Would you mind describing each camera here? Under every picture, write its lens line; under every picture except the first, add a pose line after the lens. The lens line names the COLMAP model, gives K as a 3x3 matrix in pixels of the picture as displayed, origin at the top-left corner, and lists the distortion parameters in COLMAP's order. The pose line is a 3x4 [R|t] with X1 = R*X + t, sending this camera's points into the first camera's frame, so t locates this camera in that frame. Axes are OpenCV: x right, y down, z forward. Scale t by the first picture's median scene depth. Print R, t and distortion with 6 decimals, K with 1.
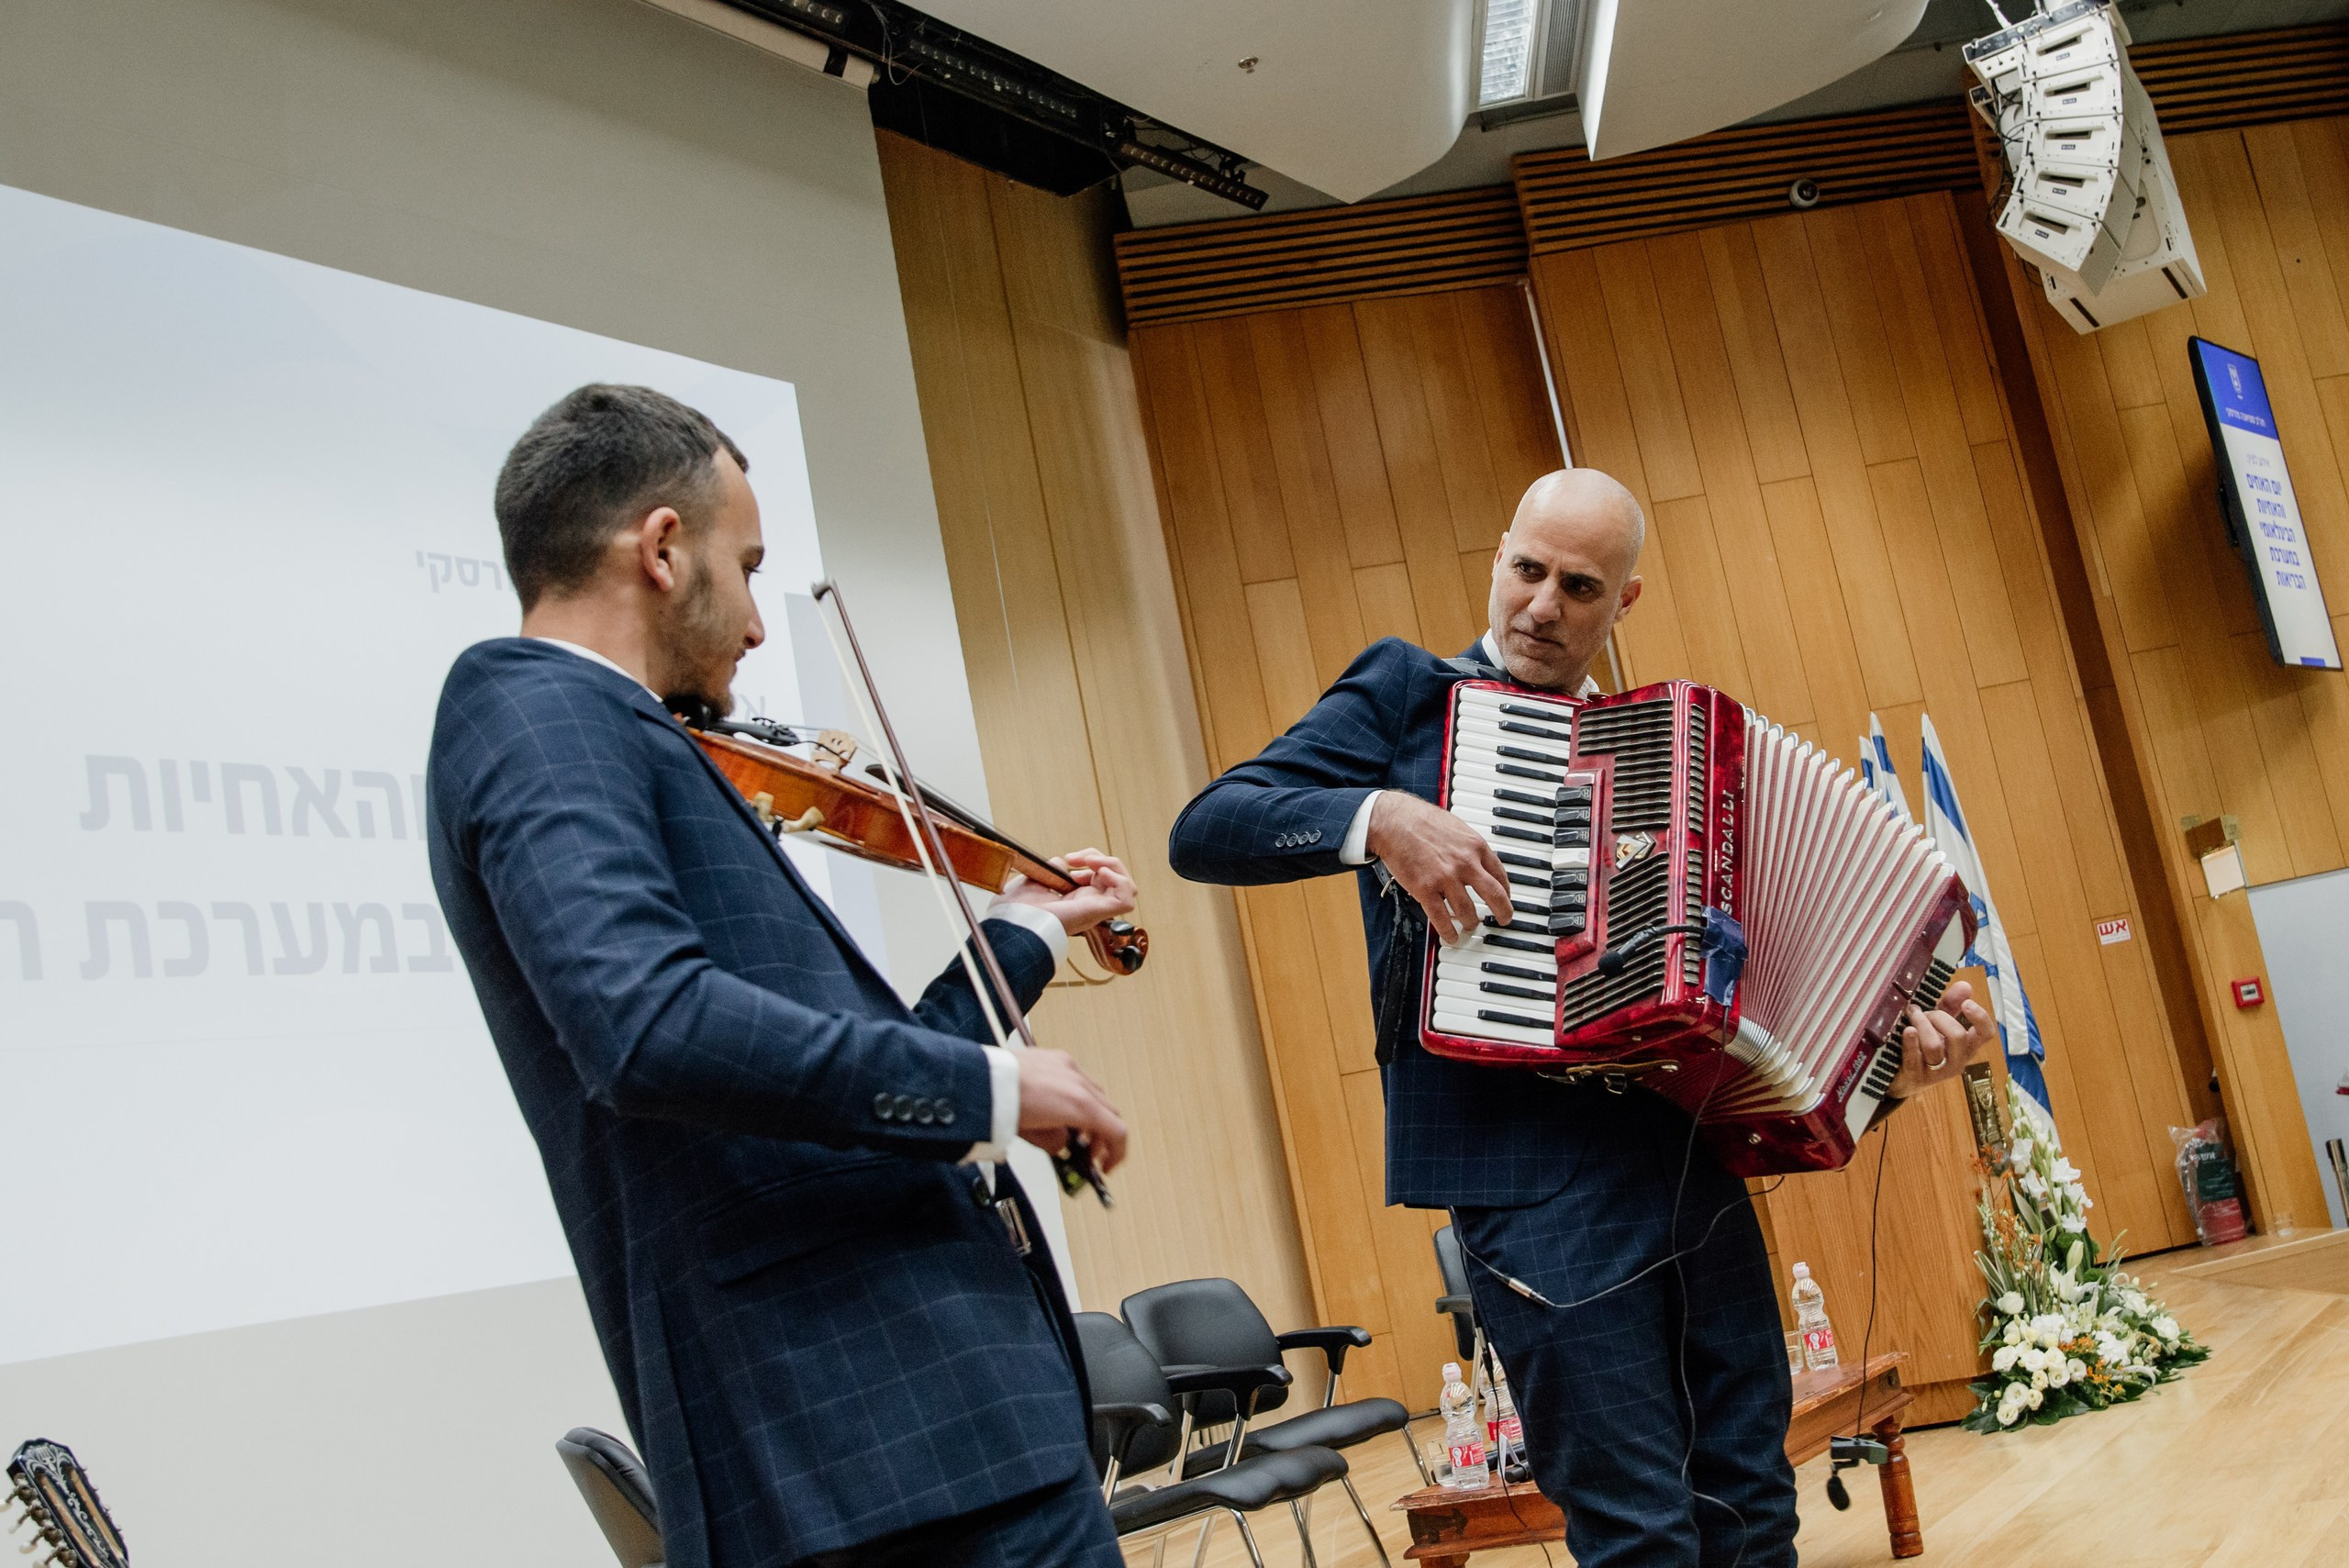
lens RADIAL K [[2479.1, 0, 1314.0], [0, 2479.1, 736.4], [0, 0, 1]] dist [-0.080170, 0.000000]
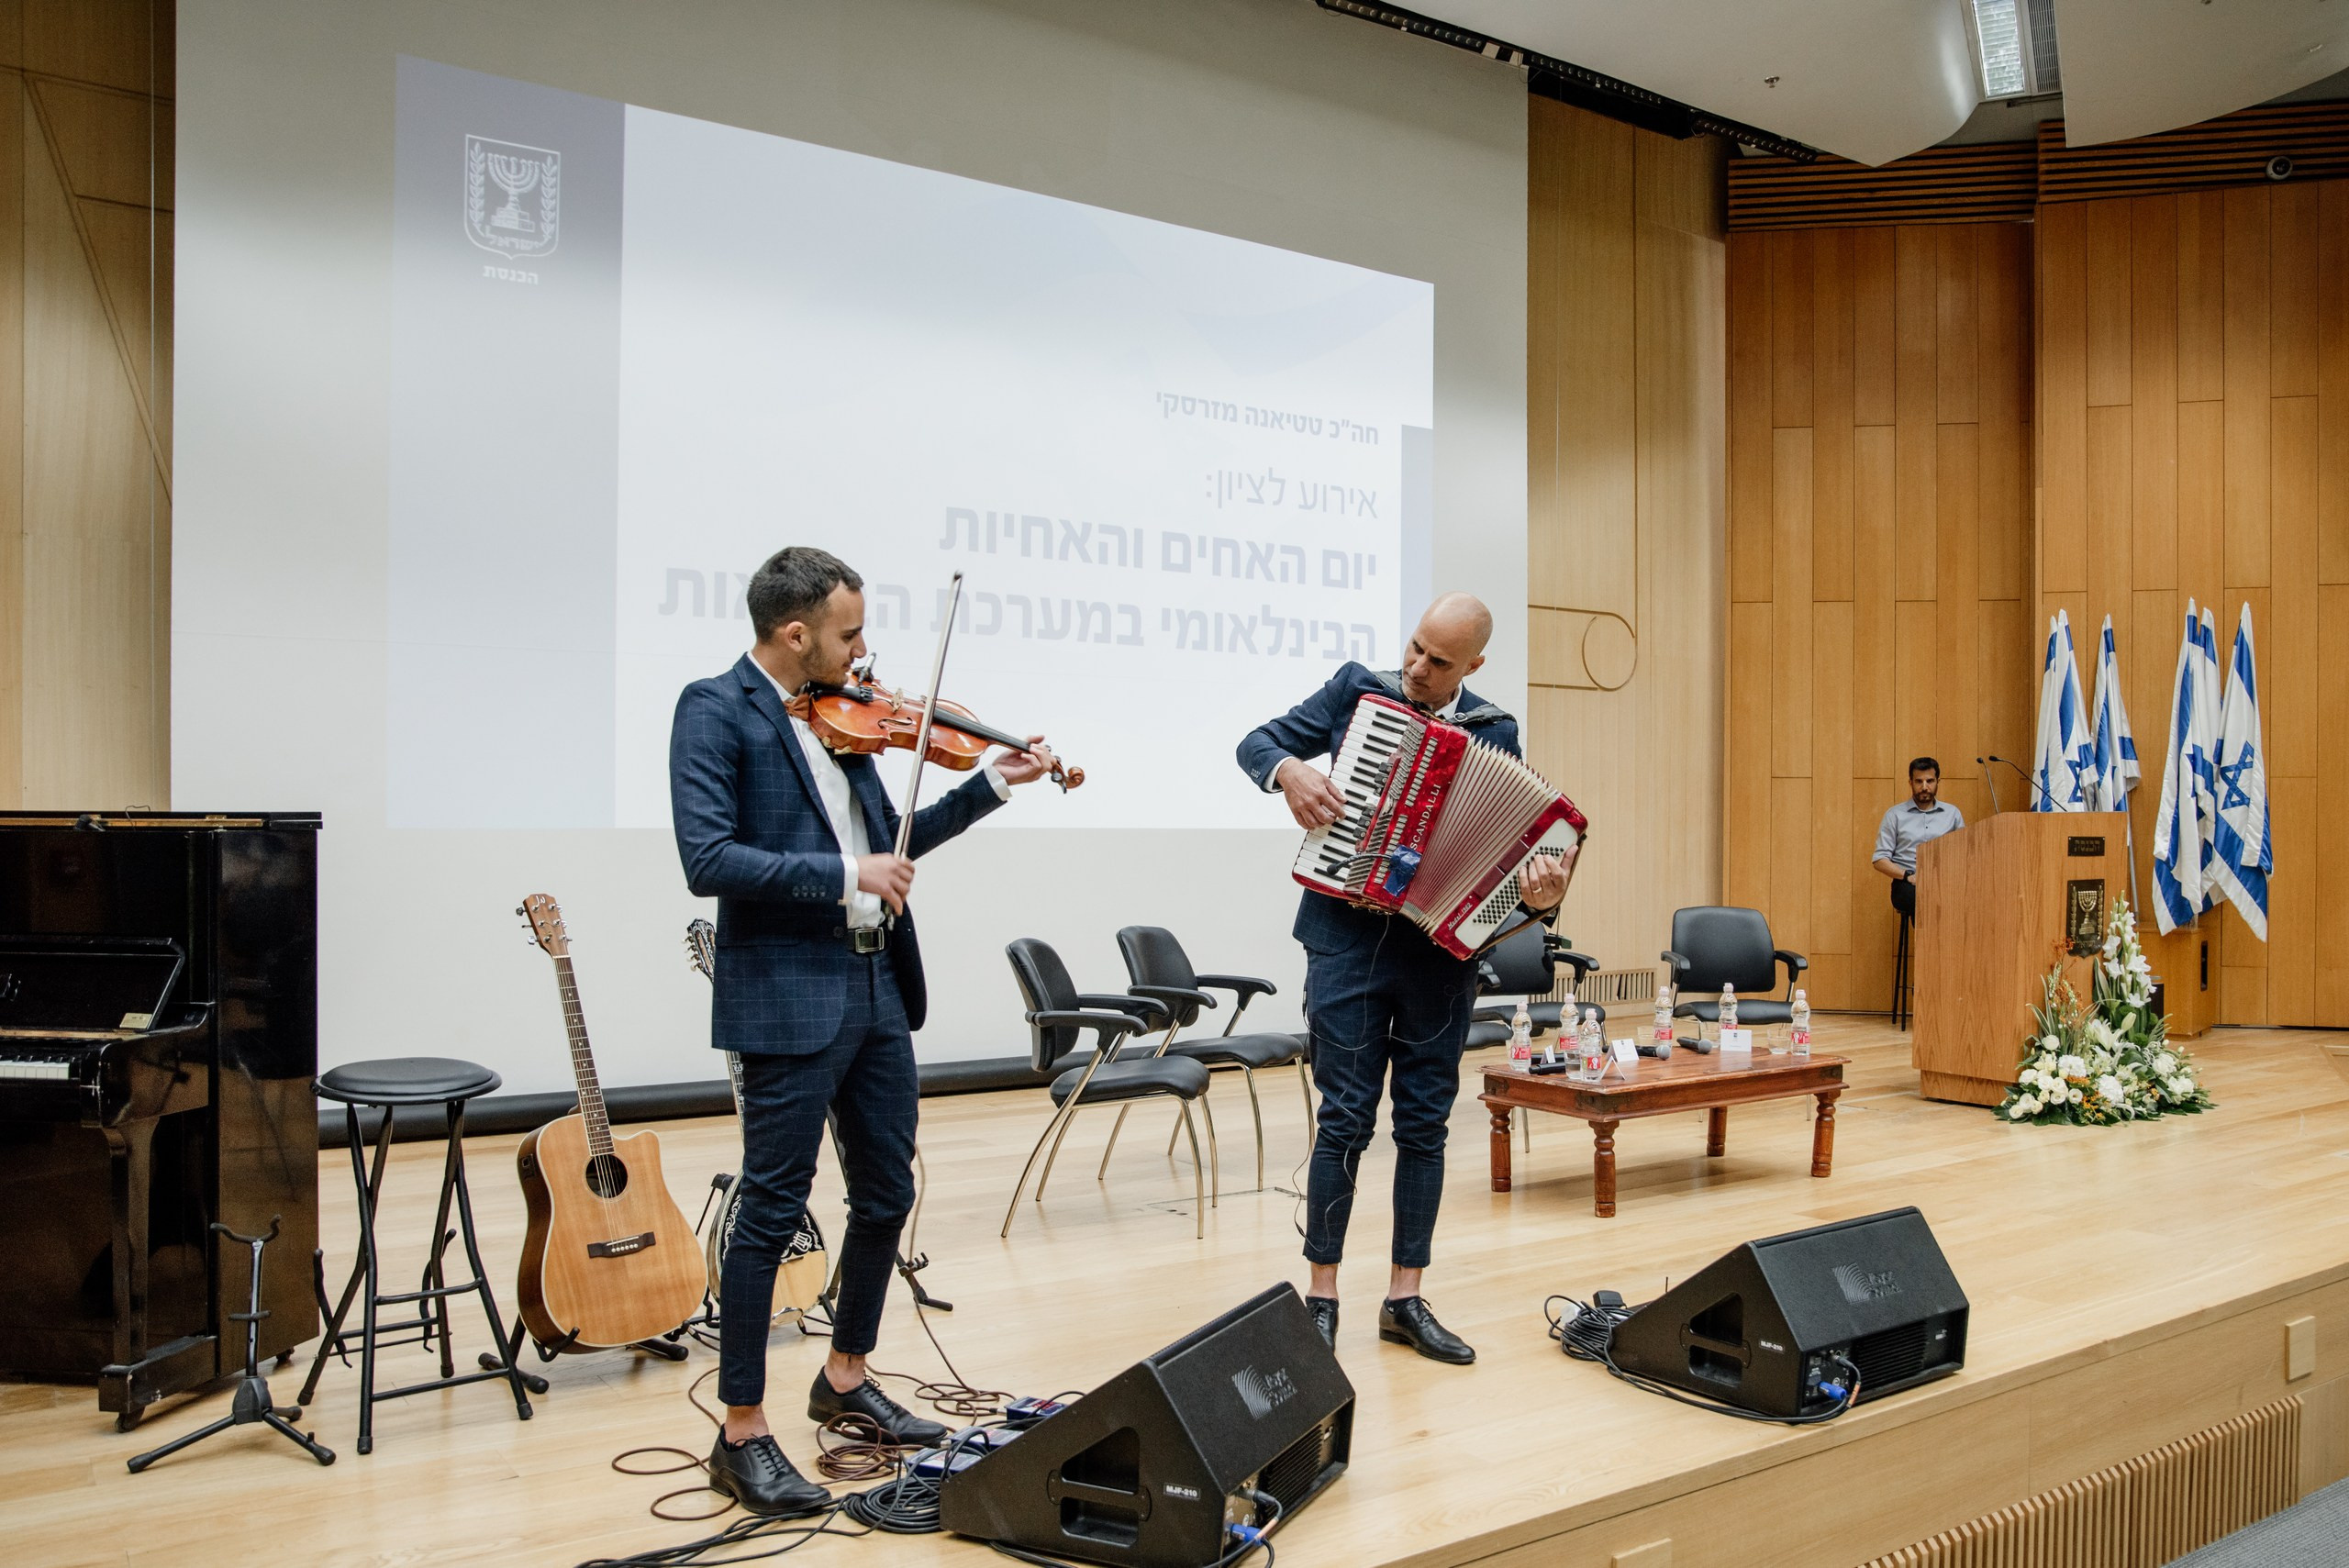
lens RADIAL K [[1865.2, 0, 1290.6], [0, 1865.2, 795.6], [0, 0, 1]] dist [-0.077569, 0.042176]
pose [[0.911304, 0.196820, -0.361646, 0.228334], [-0.115737, 0.965384, 0.233750, -0.115716], [0.395134, -0.171161, 0.902537, -0.156319]]
